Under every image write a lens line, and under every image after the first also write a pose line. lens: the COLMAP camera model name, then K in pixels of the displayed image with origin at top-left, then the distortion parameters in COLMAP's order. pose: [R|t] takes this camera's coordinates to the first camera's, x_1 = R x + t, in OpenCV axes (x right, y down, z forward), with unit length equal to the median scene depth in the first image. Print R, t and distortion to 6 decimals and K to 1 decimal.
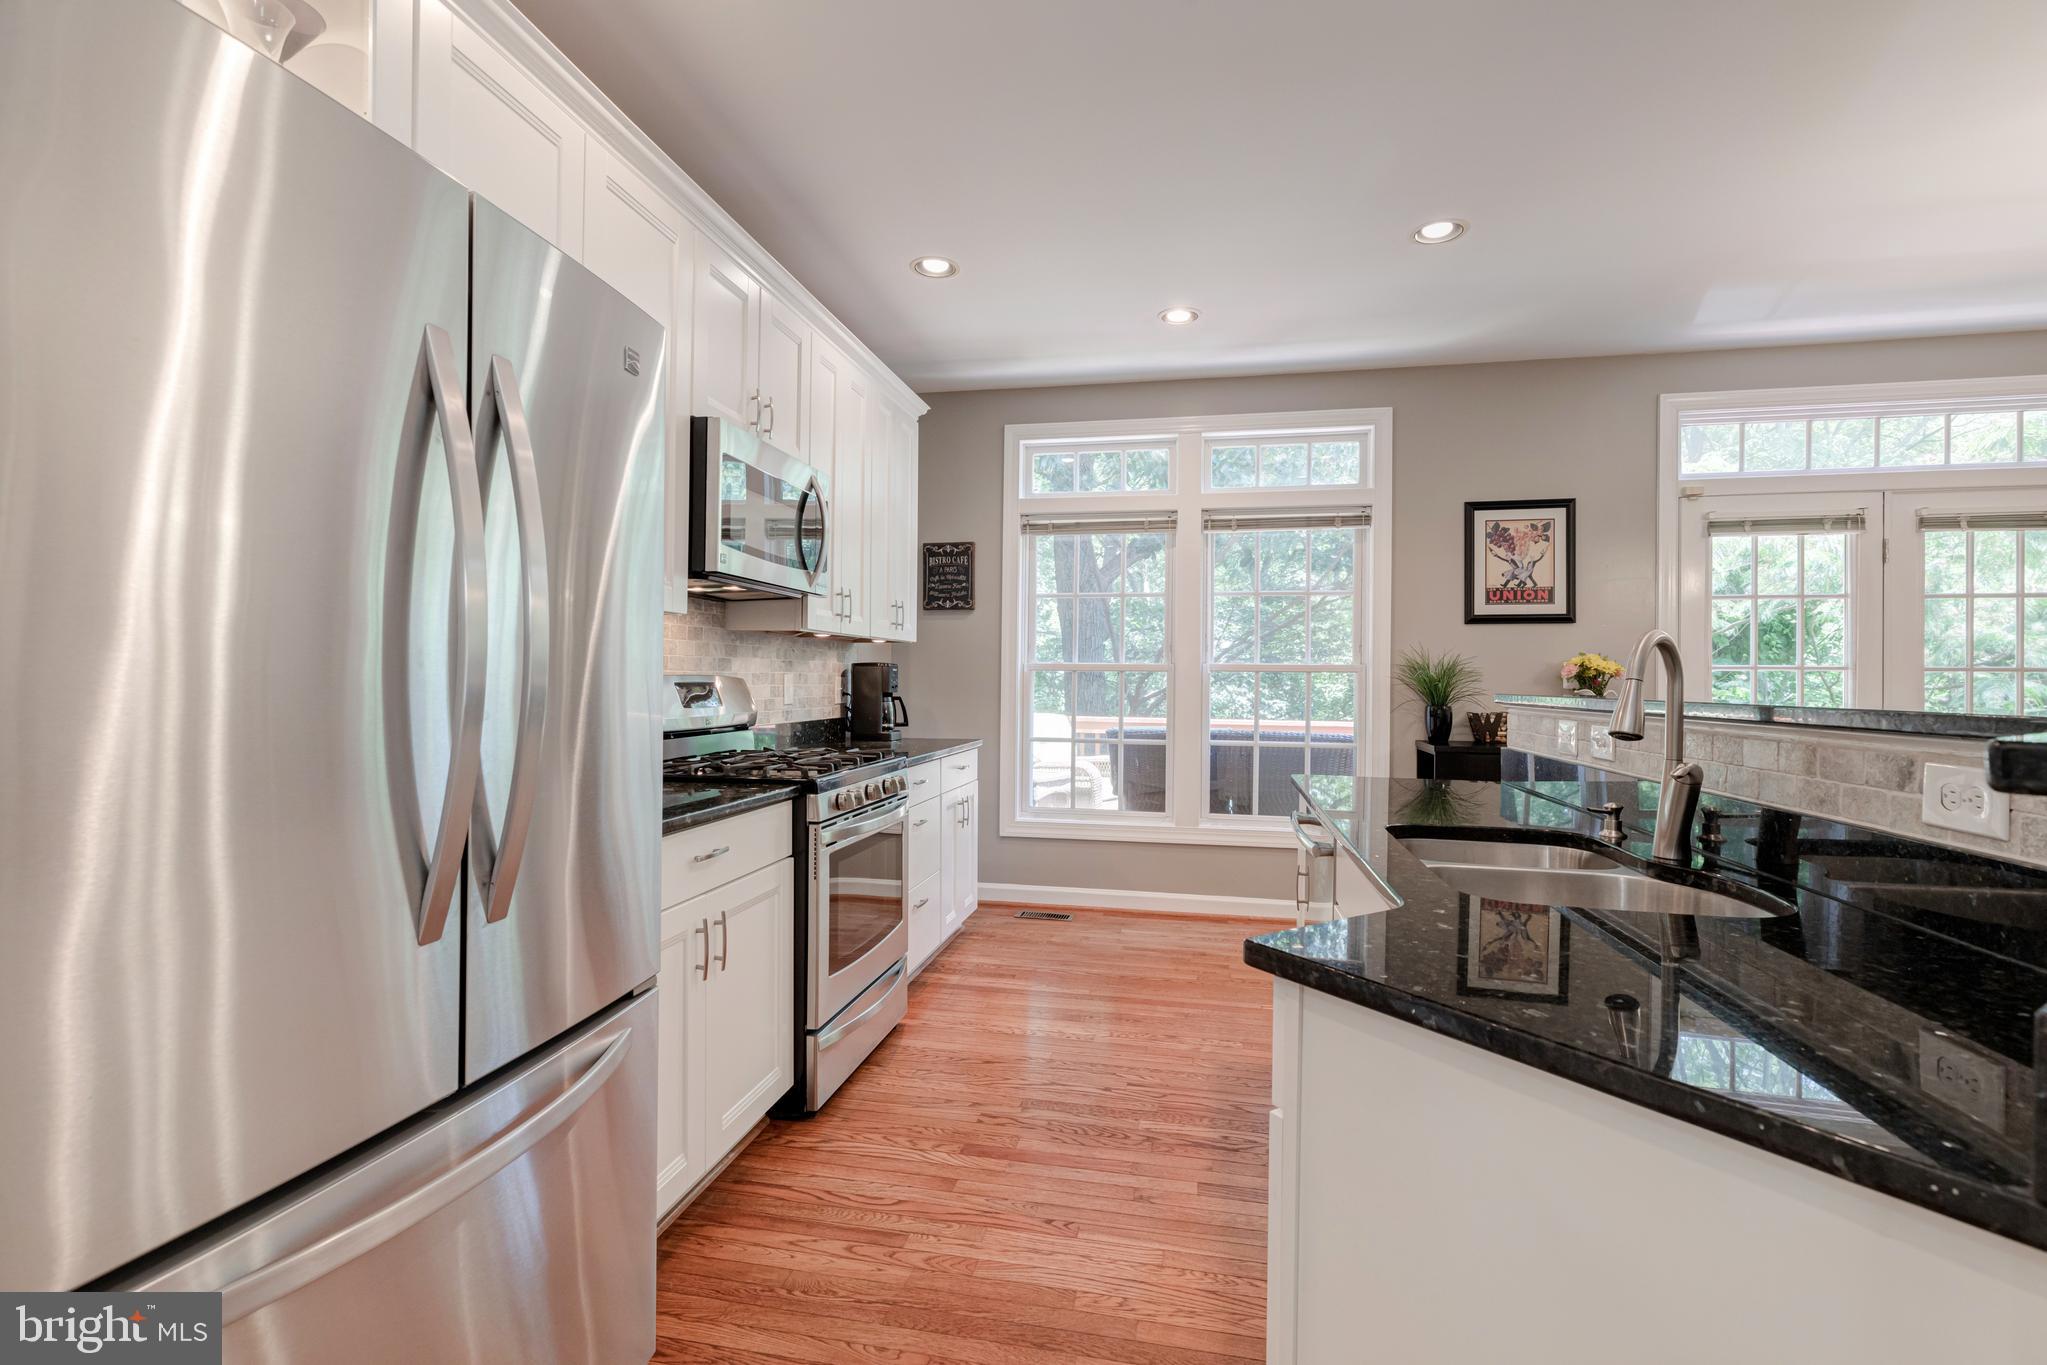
lens RADIAL K [[937.9, 0, 1028.3], [0, 937.9, 674.5], [0, 0, 1]] dist [0.003975, 0.000099]
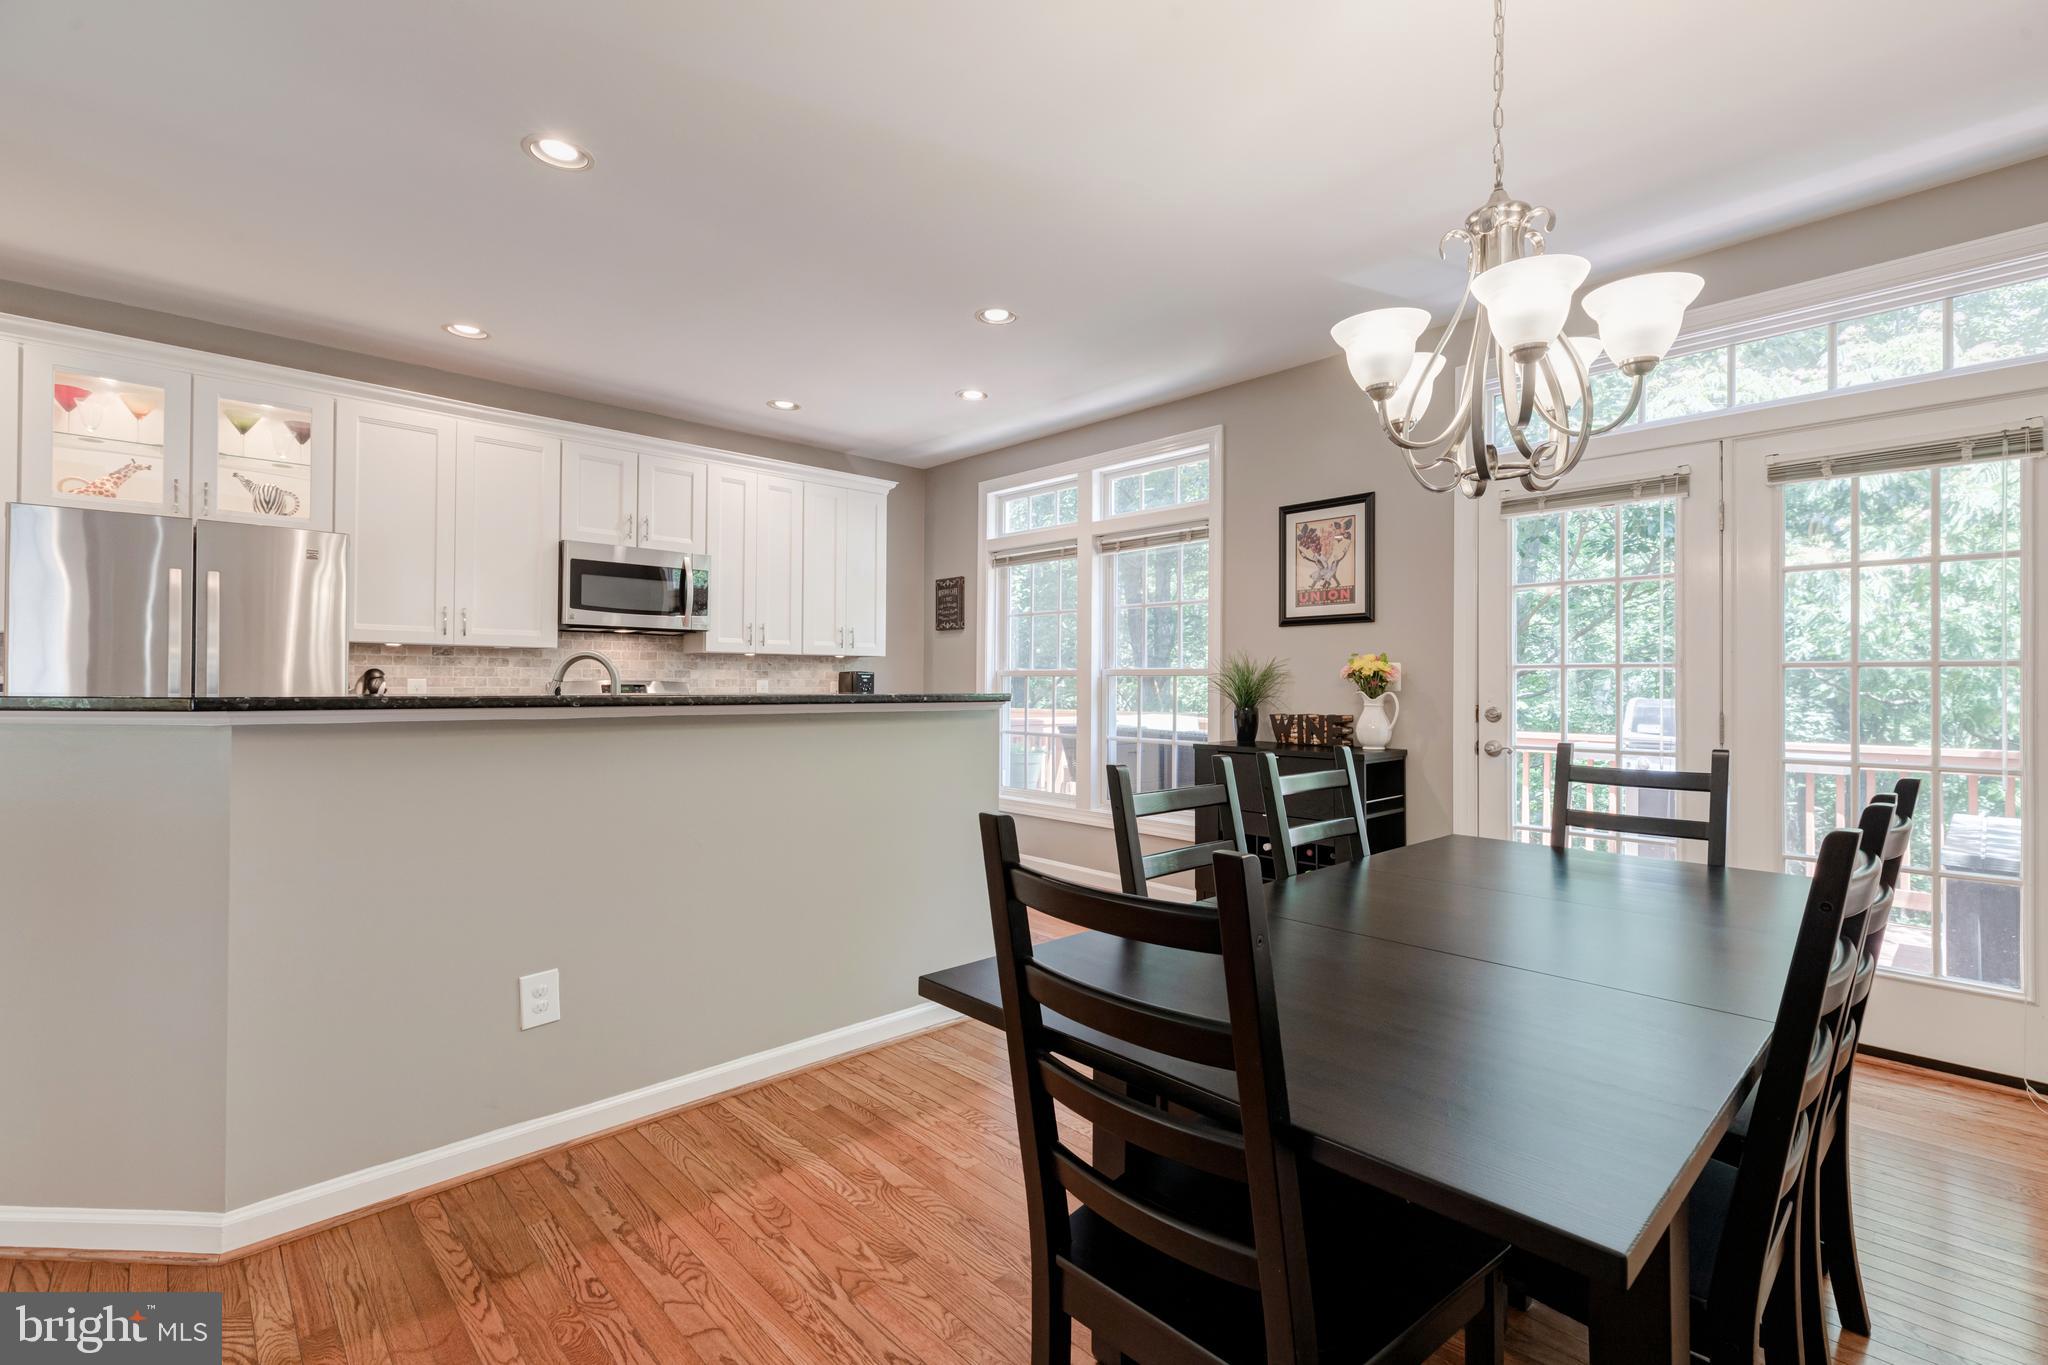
lens RADIAL K [[911.6, 0, 1027.9], [0, 911.6, 674.3], [0, 0, 1]] dist [0.005063, -0.001021]
pose [[0.813839, -0.008846, -0.581023, 0.845632], [0.004192, 0.999947, -0.009352, 0.005540], [0.581075, 0.005176, 0.813833, 0.041570]]
